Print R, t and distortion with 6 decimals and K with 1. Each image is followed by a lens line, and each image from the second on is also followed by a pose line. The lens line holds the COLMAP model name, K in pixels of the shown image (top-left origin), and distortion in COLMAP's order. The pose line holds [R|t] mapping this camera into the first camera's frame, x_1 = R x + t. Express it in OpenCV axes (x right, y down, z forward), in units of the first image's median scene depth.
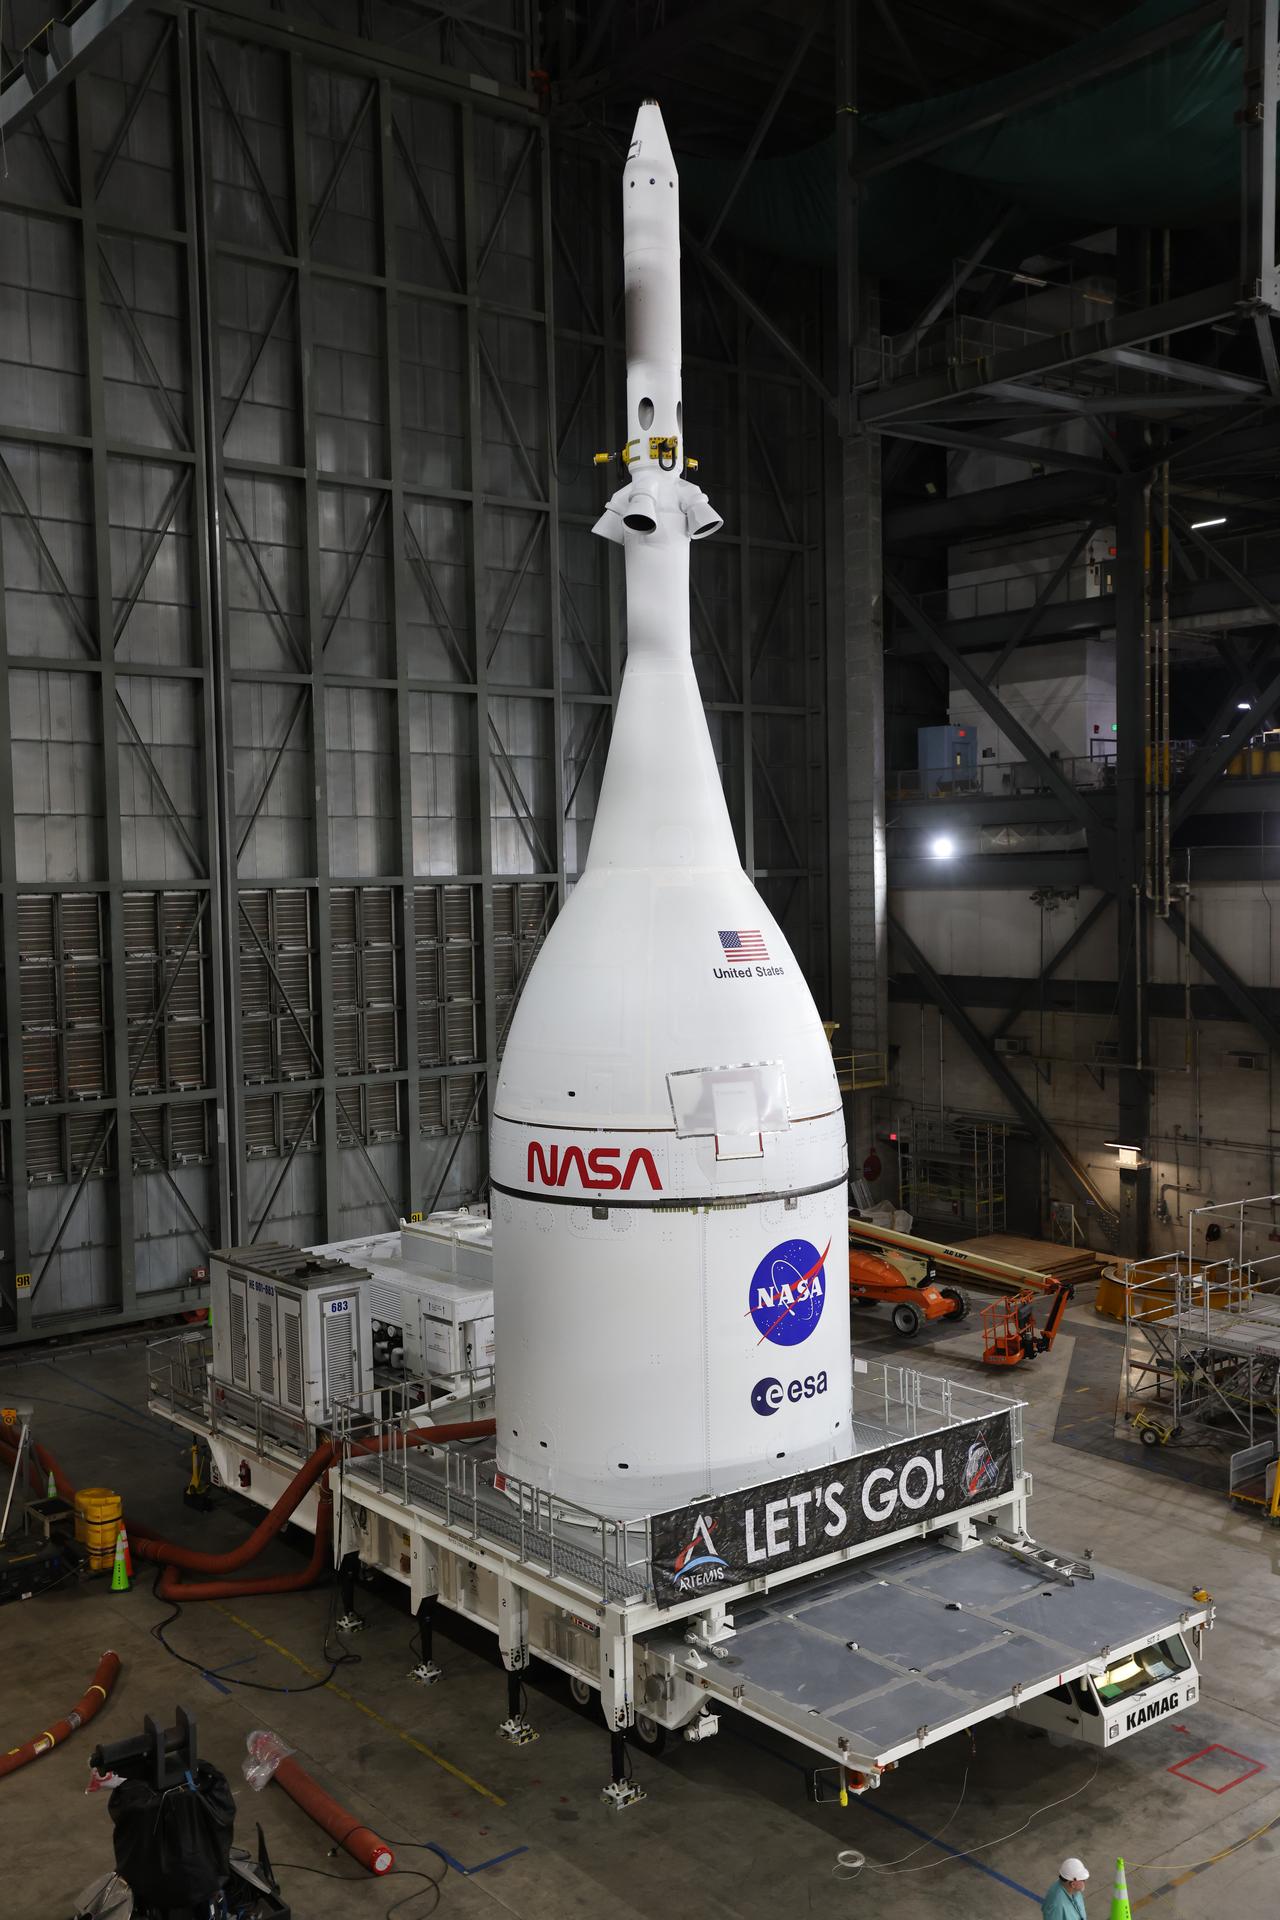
lens RADIAL K [[1813.8, 0, 650.4], [0, 1813.8, 966.5], [0, 0, 1]] dist [0.048614, 0.000000]
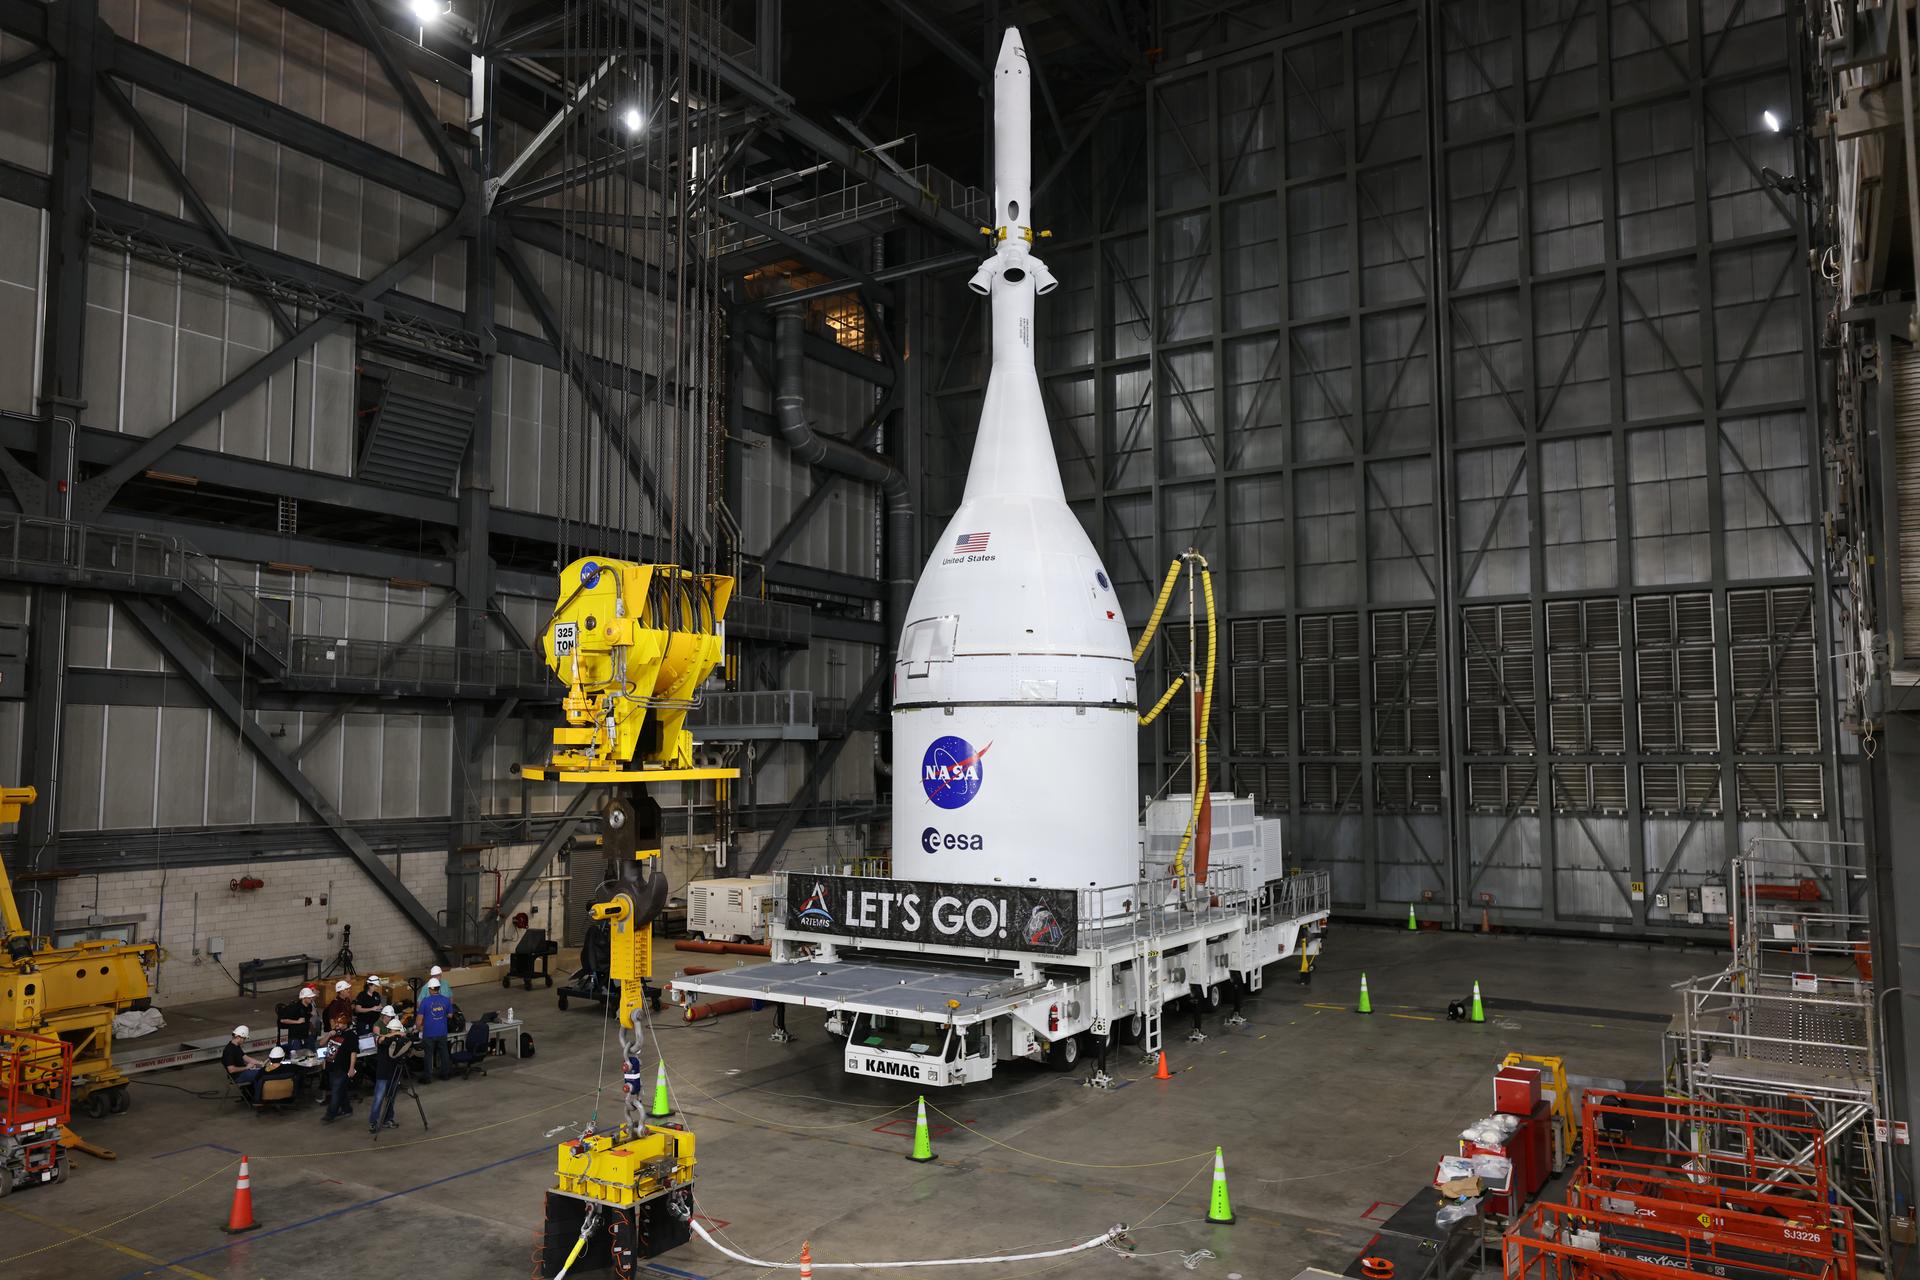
lens RADIAL K [[1348.0, 0, 944.3], [0, 1348.0, 655.6], [0, 0, 1]] dist [0.007137, -0.008722]
pose [[0.315934, -0.057079, -0.947063, 1.062881], [-0.052579, 0.995601, -0.077545, 0.163741], [0.947323, 0.074295, 0.311543, 0.628699]]
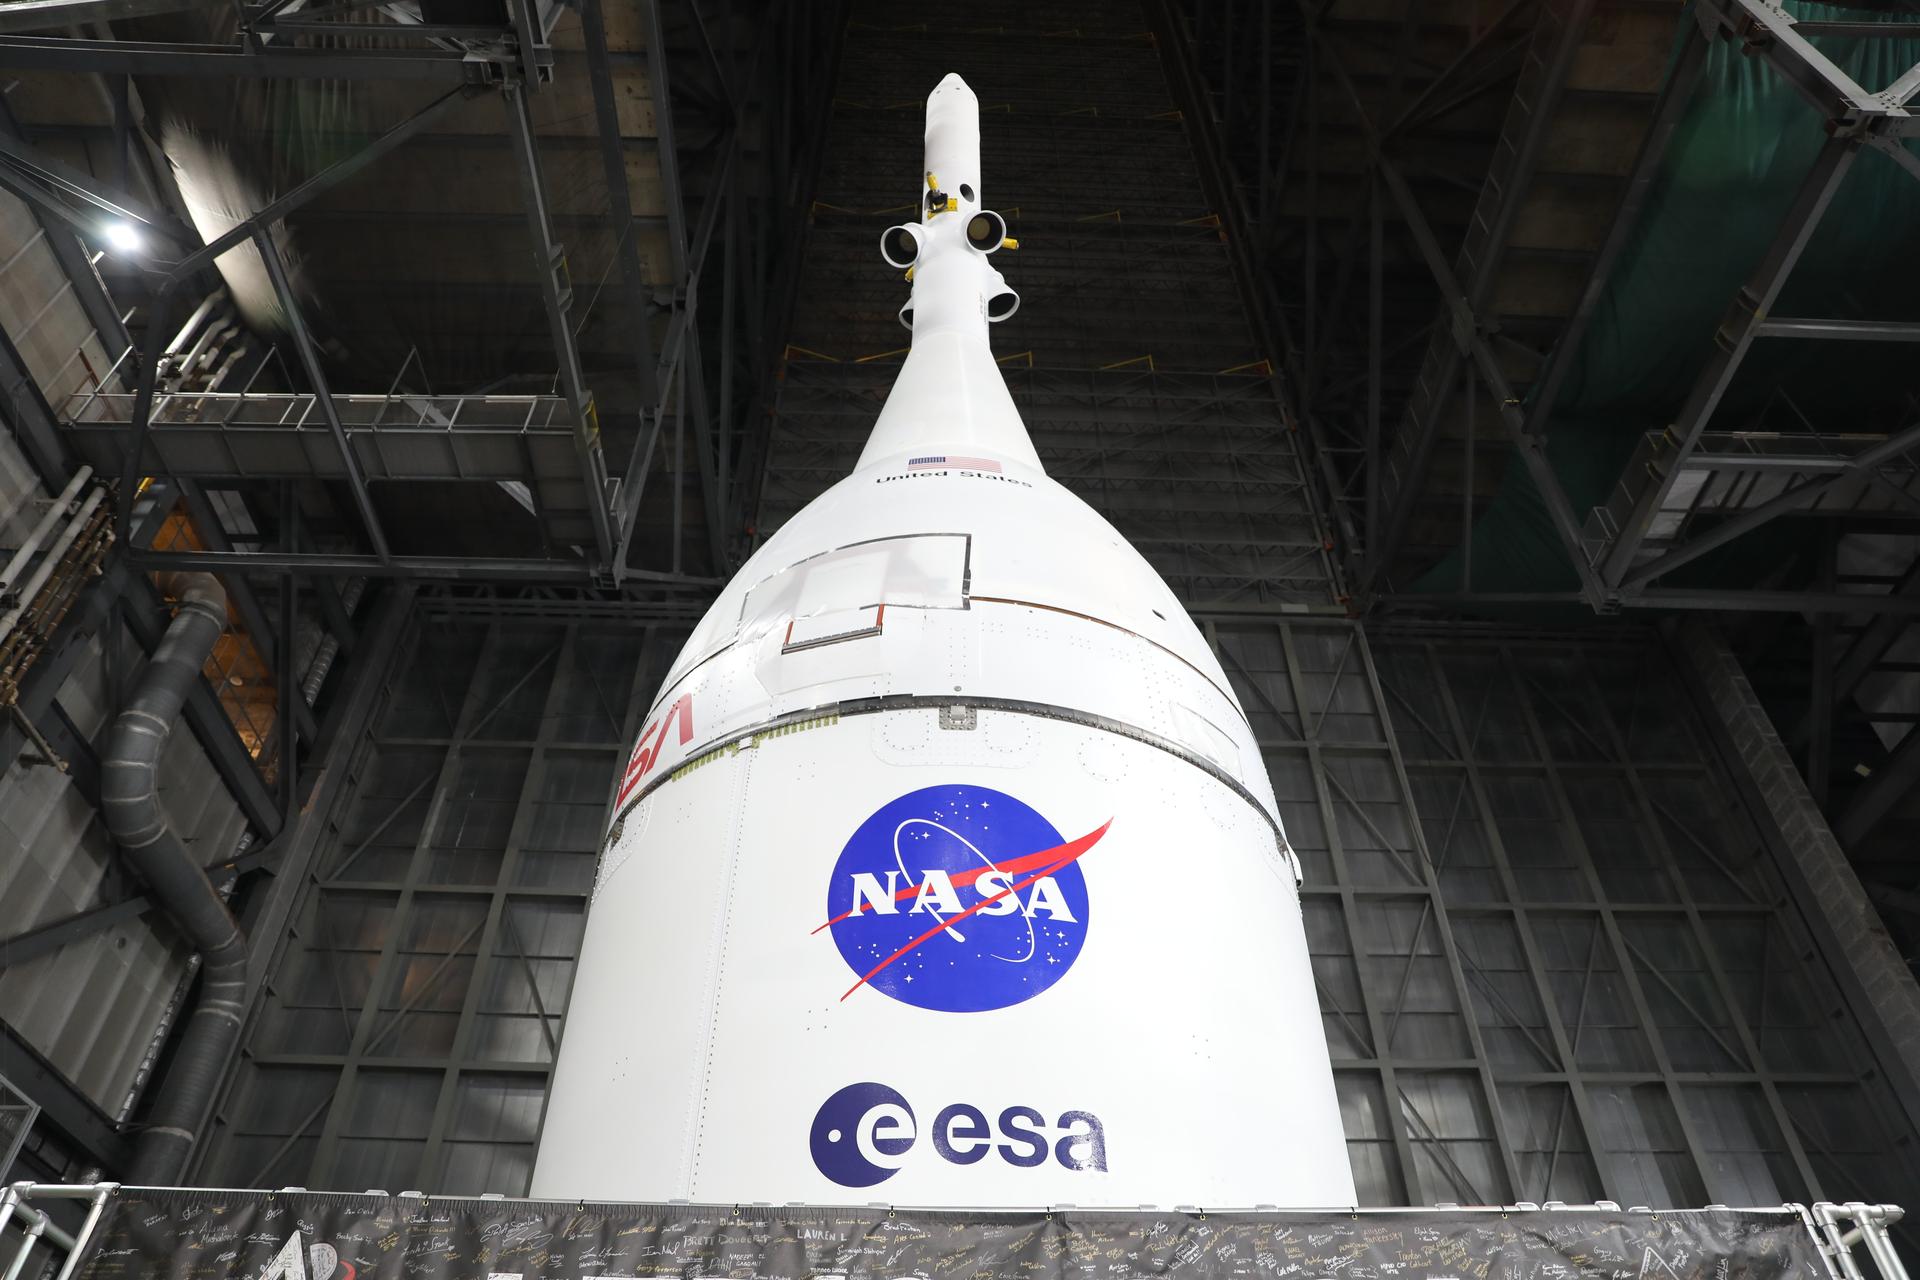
lens RADIAL K [[1305.5, 0, 958.9], [0, 1305.5, 643.7], [0, 0, 1]] dist [-0.110144, 0.087389]
pose [[0.801486, -0.396894, -0.447320, 0.218519], [-0.043493, 0.707342, -0.705532, 0.328981], [0.596430, 0.584930, 0.549662, 0.781540]]
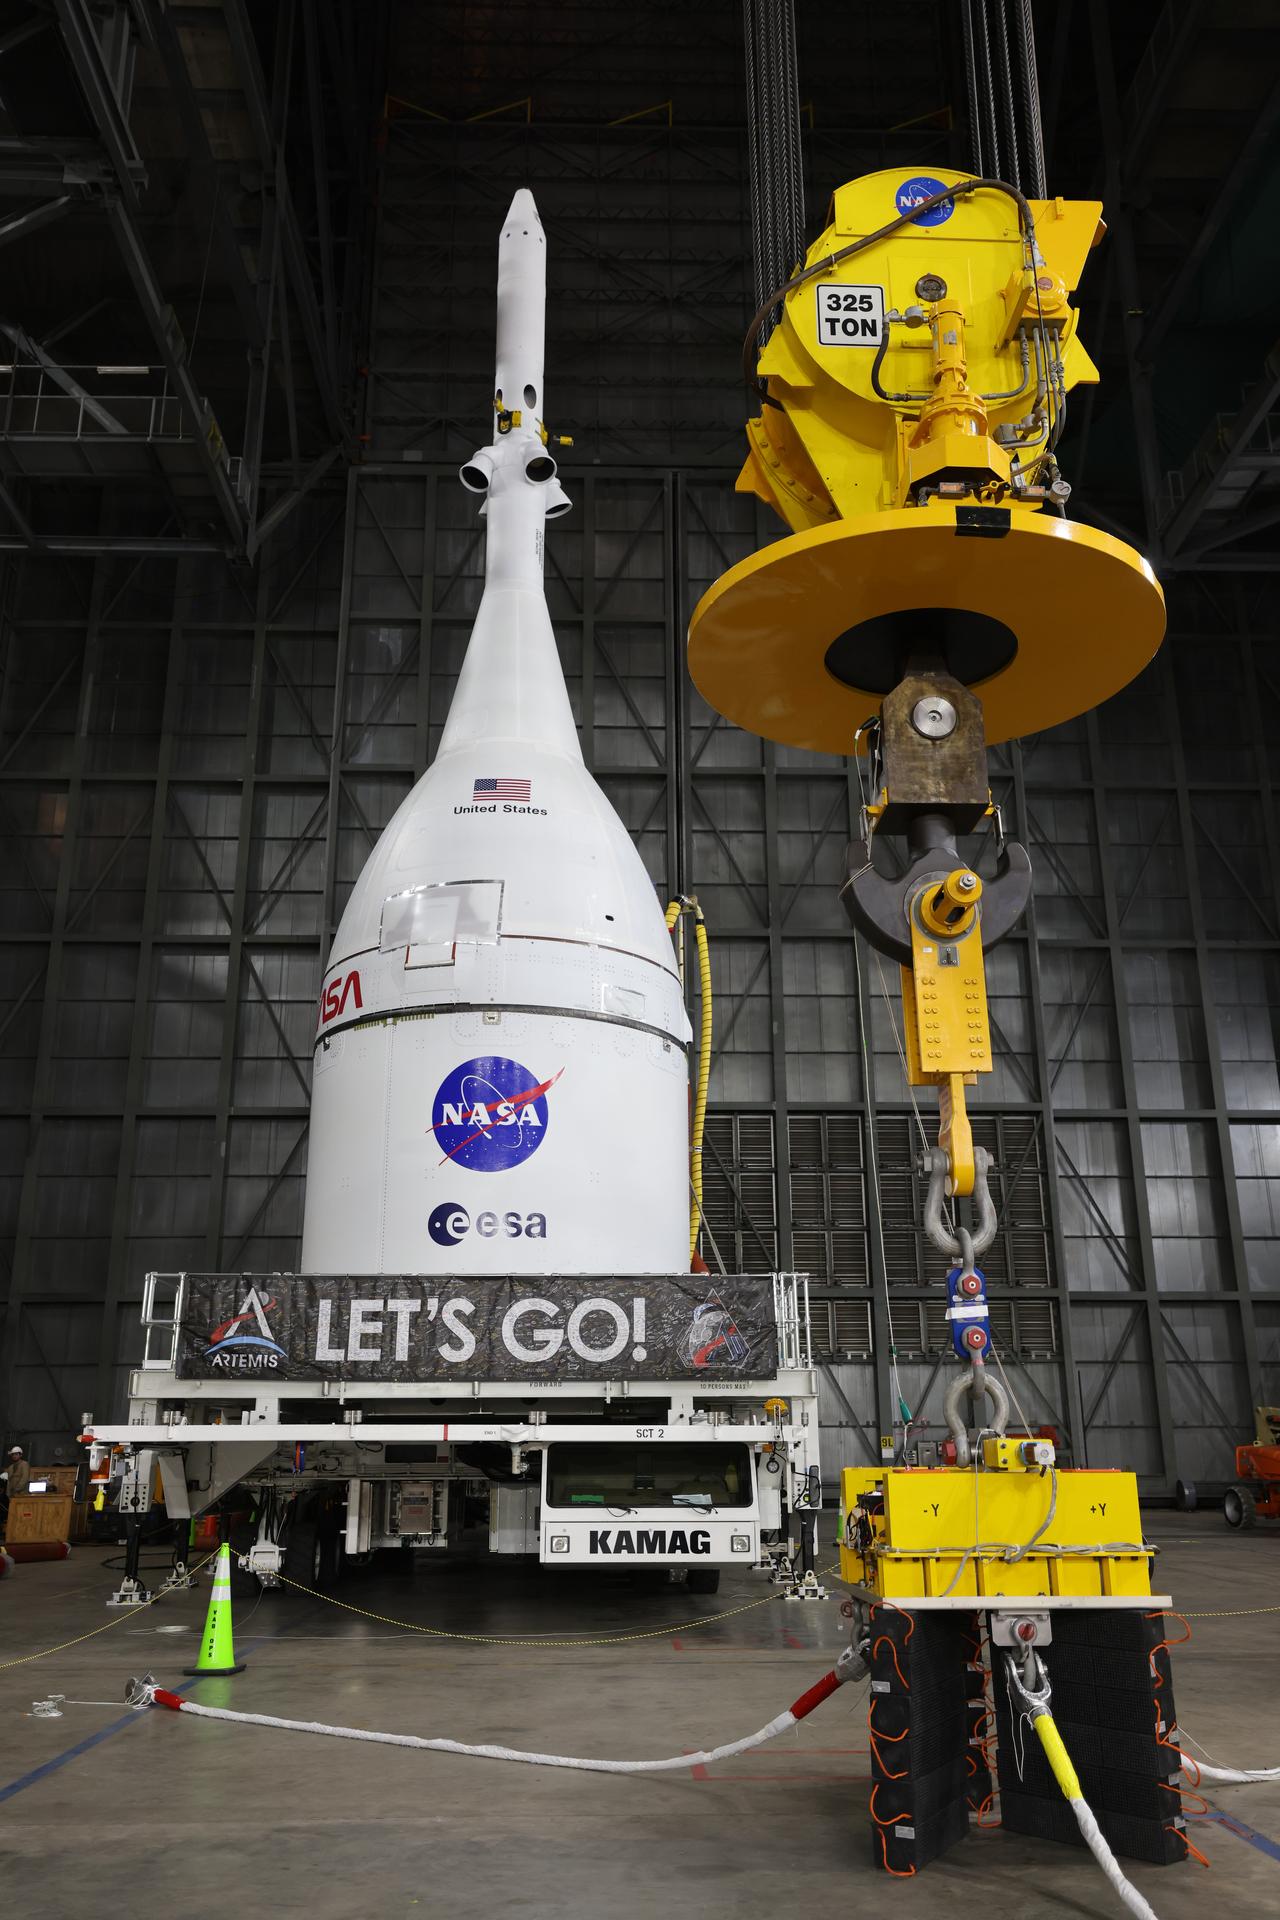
lens RADIAL K [[1534.2, 0, 629.5], [0, 1534.2, 967.6], [0, 0, 1]] dist [0.016135, 0.011719]
pose [[0.796200, -0.166011, -0.581813, 0.566686], [-0.042544, 0.943878, -0.327541, 0.344148], [0.603536, 0.285541, 0.744453, 0.437084]]
